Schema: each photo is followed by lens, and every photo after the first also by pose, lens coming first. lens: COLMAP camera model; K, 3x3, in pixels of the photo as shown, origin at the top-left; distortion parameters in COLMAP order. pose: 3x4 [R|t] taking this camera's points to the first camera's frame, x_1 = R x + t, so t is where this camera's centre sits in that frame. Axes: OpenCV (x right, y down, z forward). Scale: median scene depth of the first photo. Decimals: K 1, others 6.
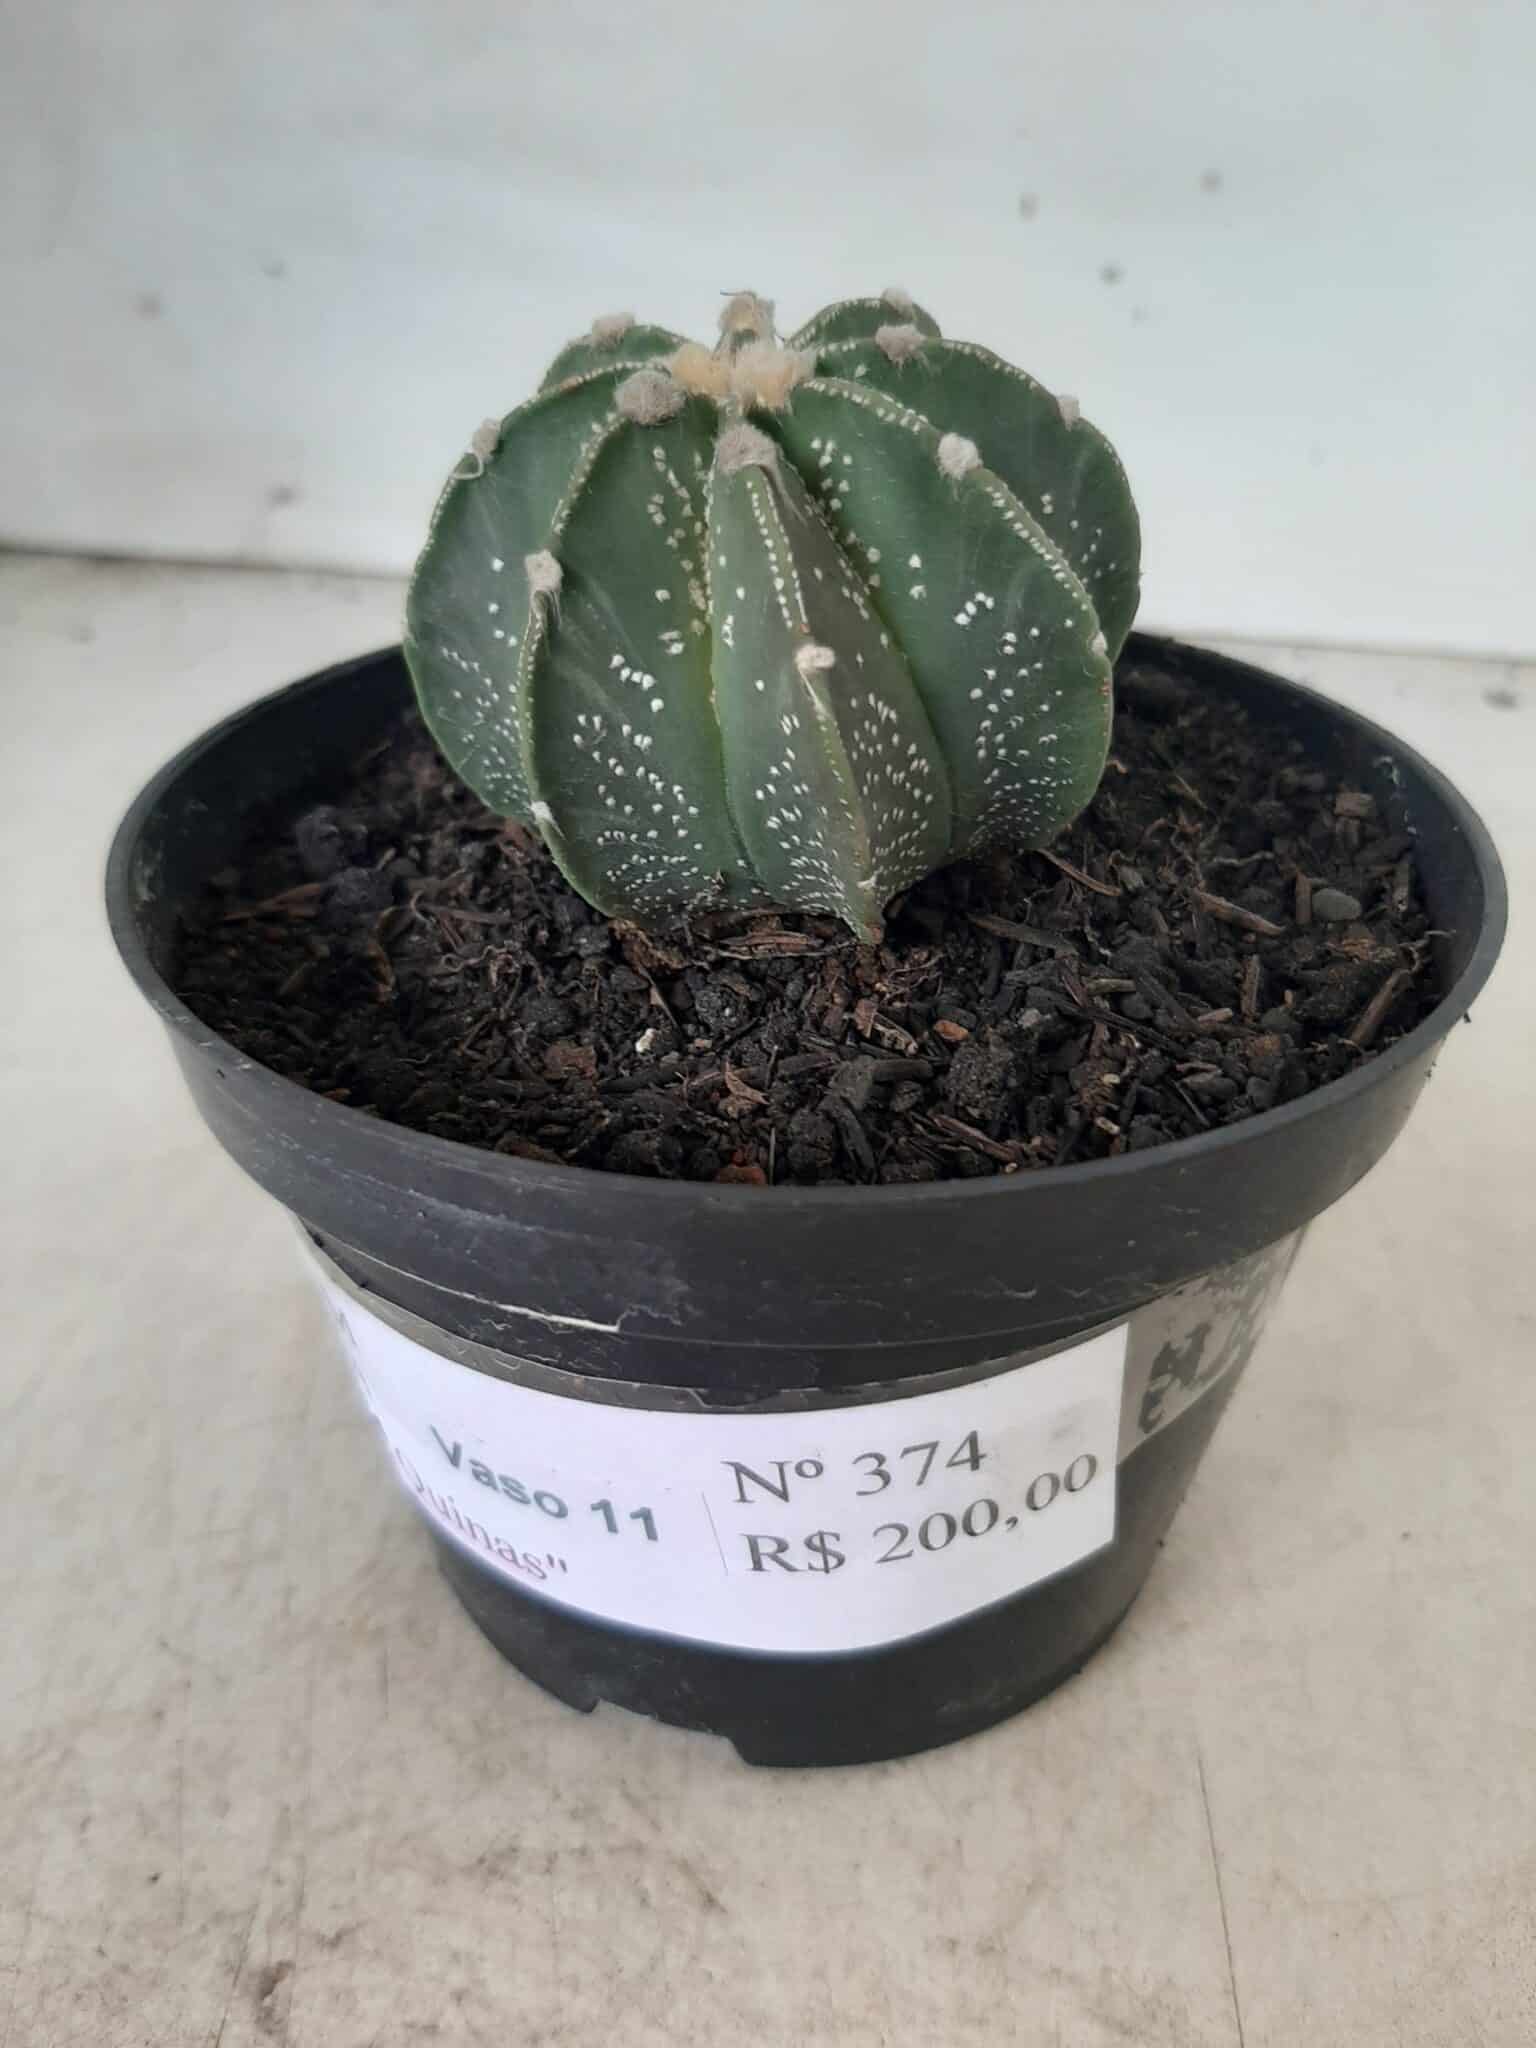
lens RADIAL K [[1638.8, 0, 778.3], [0, 1638.8, 1048.8], [0, 0, 1]] dist [0.103098, -0.458424]
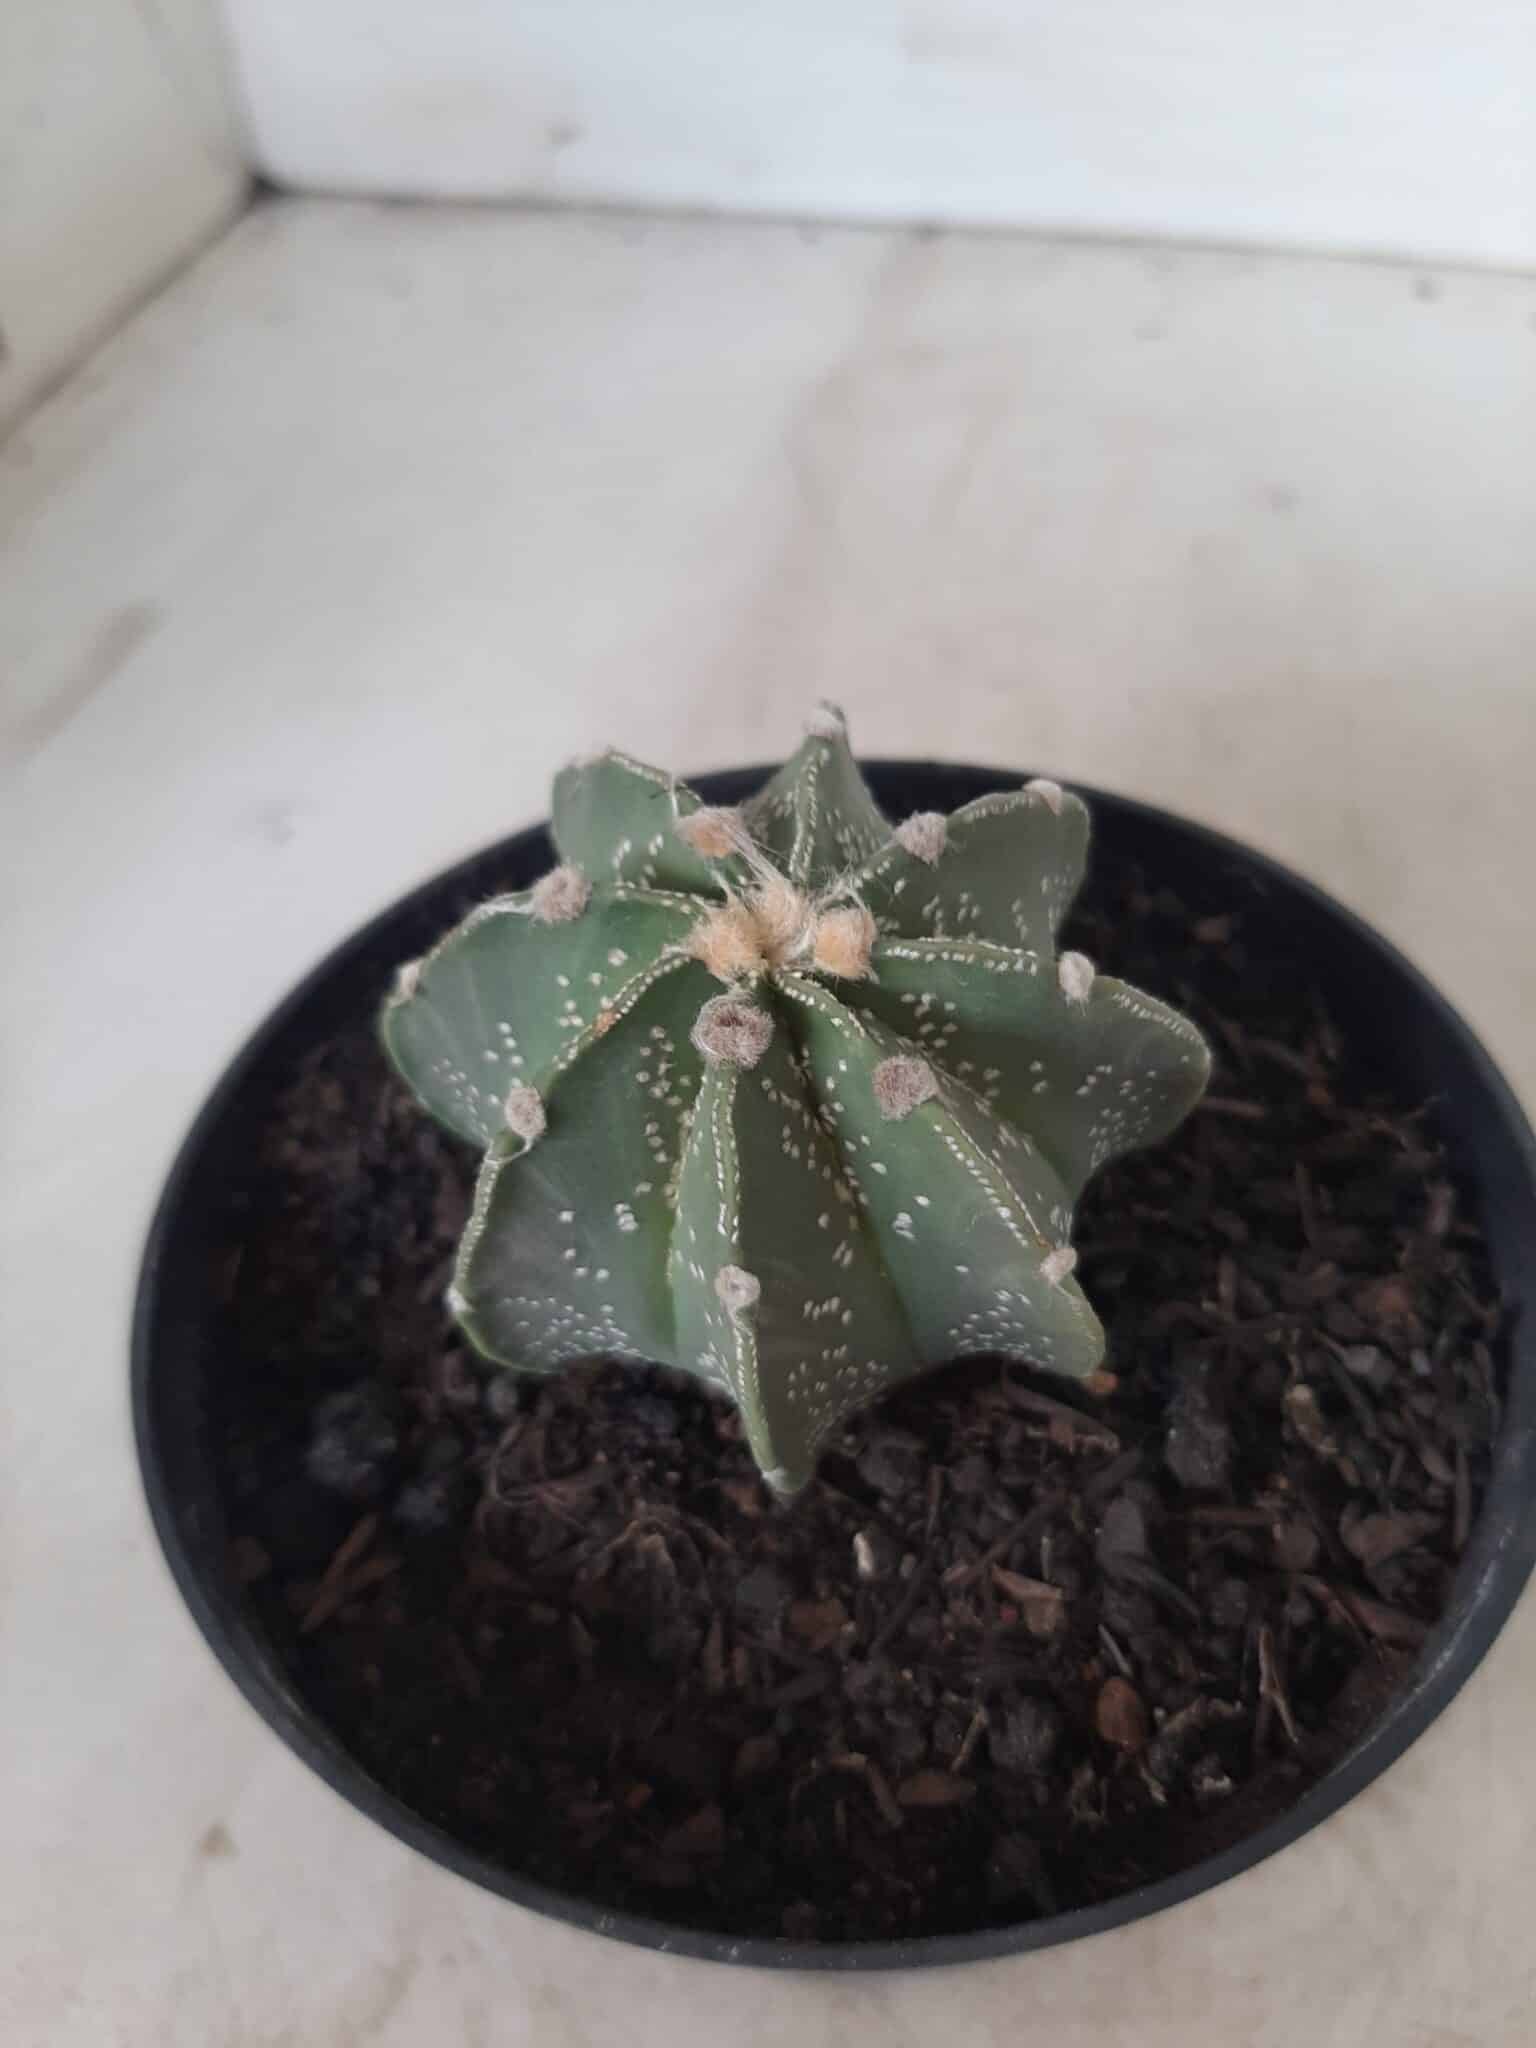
lens RADIAL K [[1684.4, 0, 761.9], [0, 1684.4, 1017.0], [0, 0, 1]] dist [0.044483, -0.125489]
pose [[0.846160, -0.428608, 0.316716, -0.339913], [0.344537, 0.893352, 0.288474, -0.646152], [-0.406581, -0.134975, 0.903590, 0.191758]]
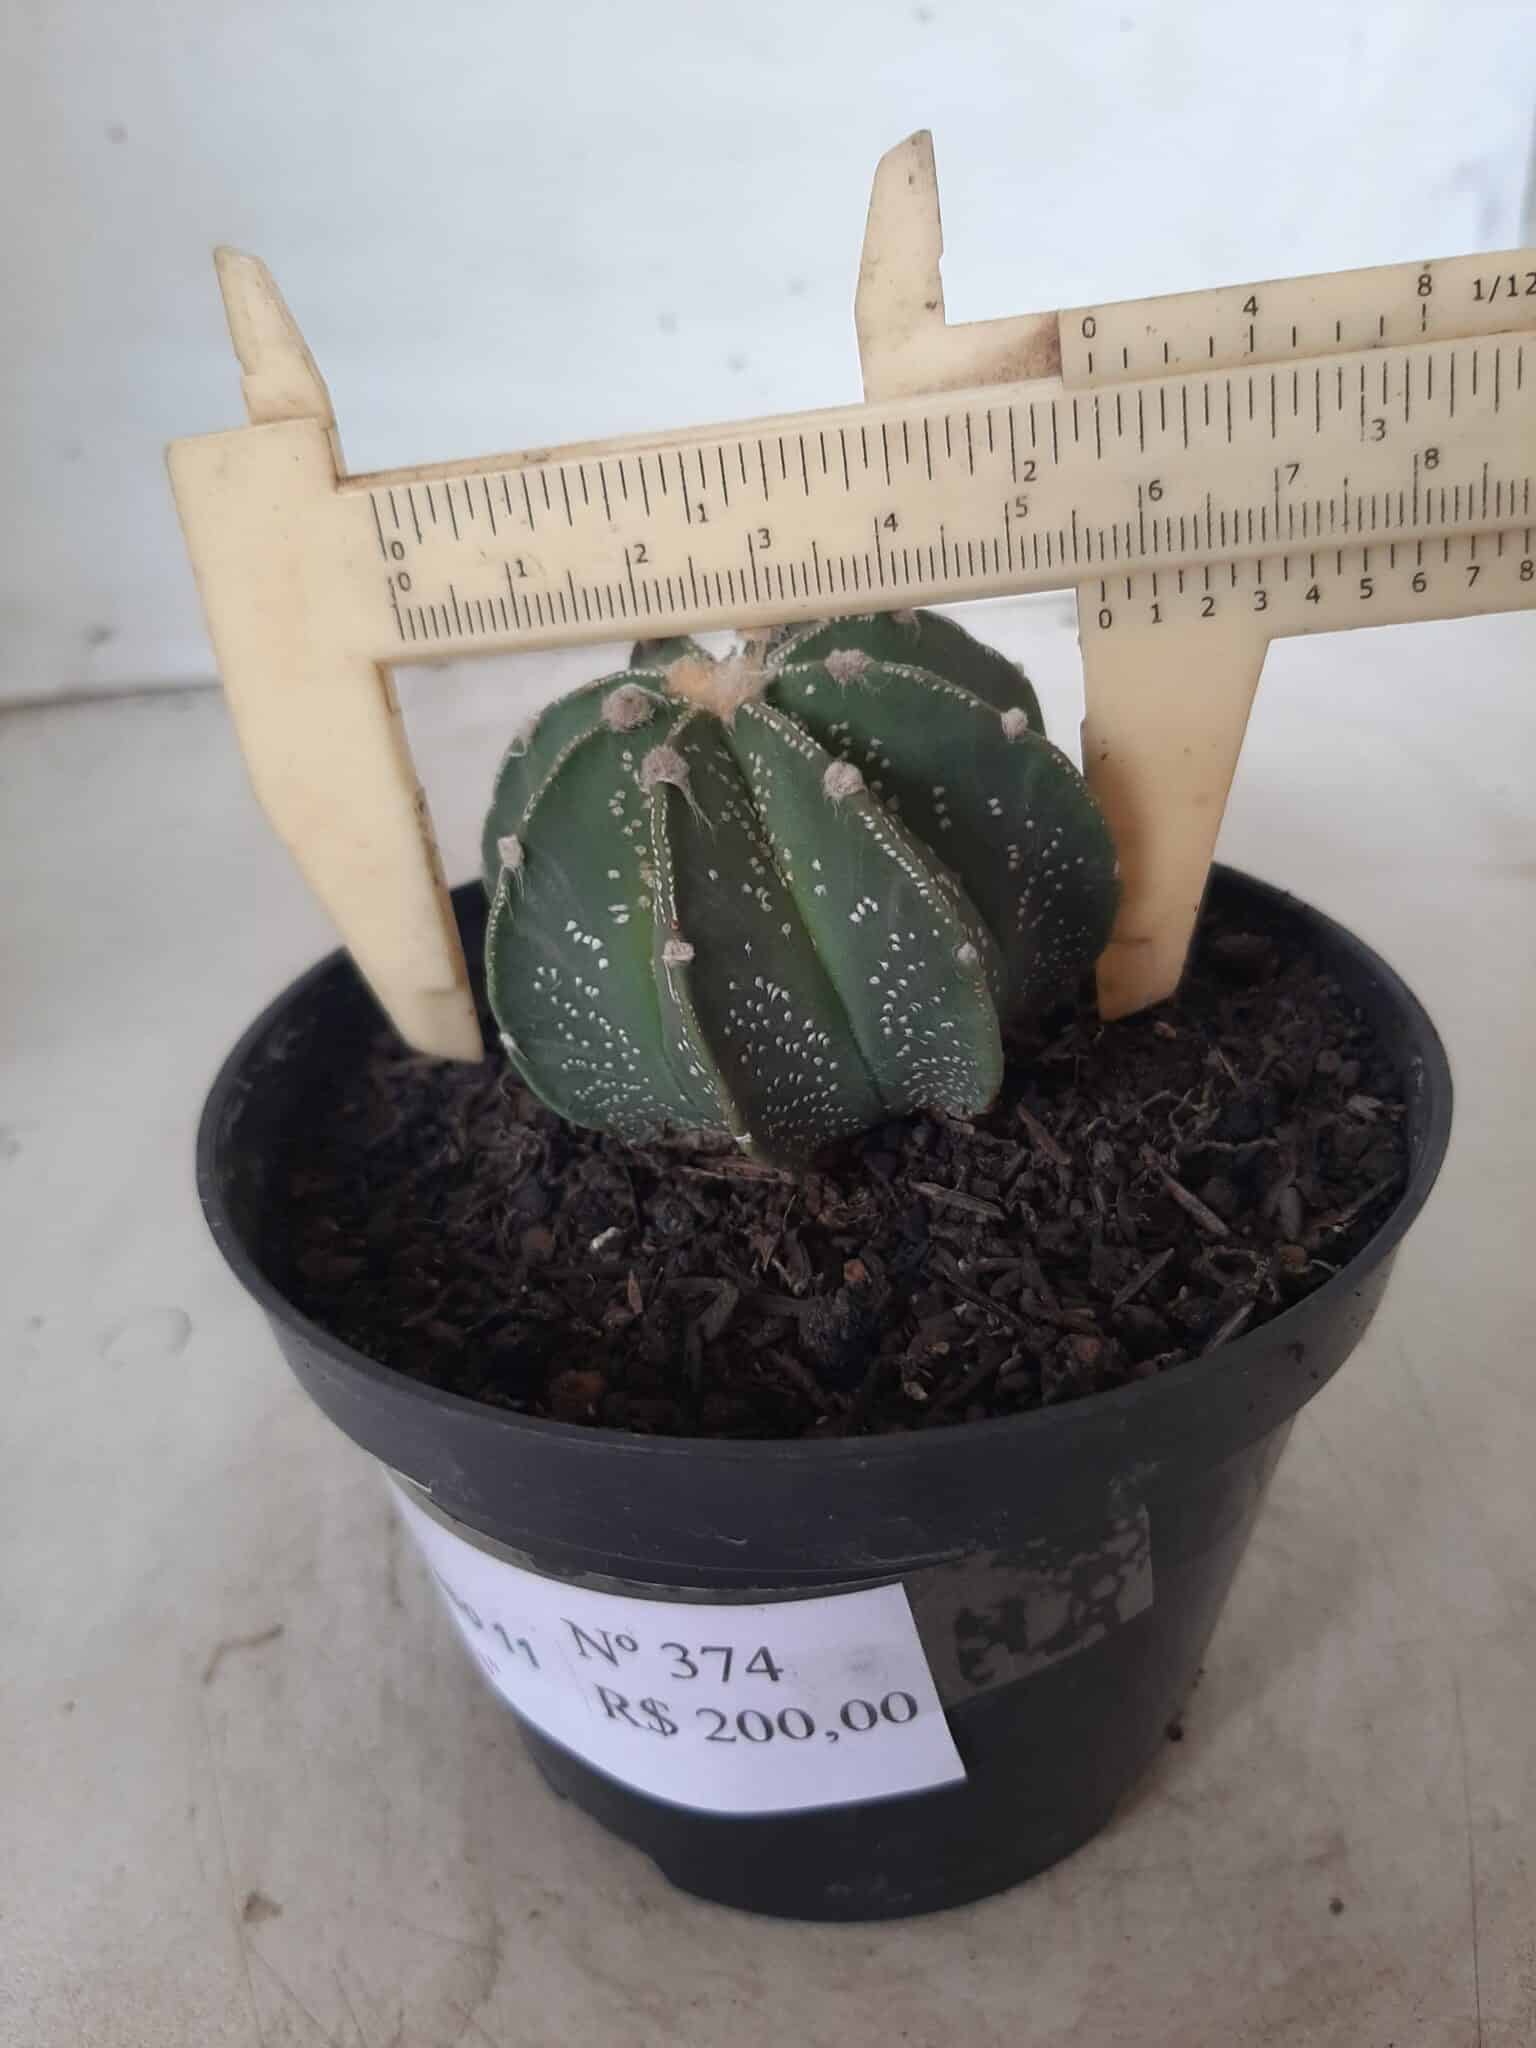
lens RADIAL K [[1580.7, 0, 776.3], [0, 1580.7, 1036.6], [0, 0, 1]] dist [0.043291, -0.113005]
pose [[0.929042, 0.121598, -0.349420, 0.445512], [-0.136801, 0.990415, -0.019064, -0.152342], [0.343753, 0.065512, 0.936772, -0.018772]]
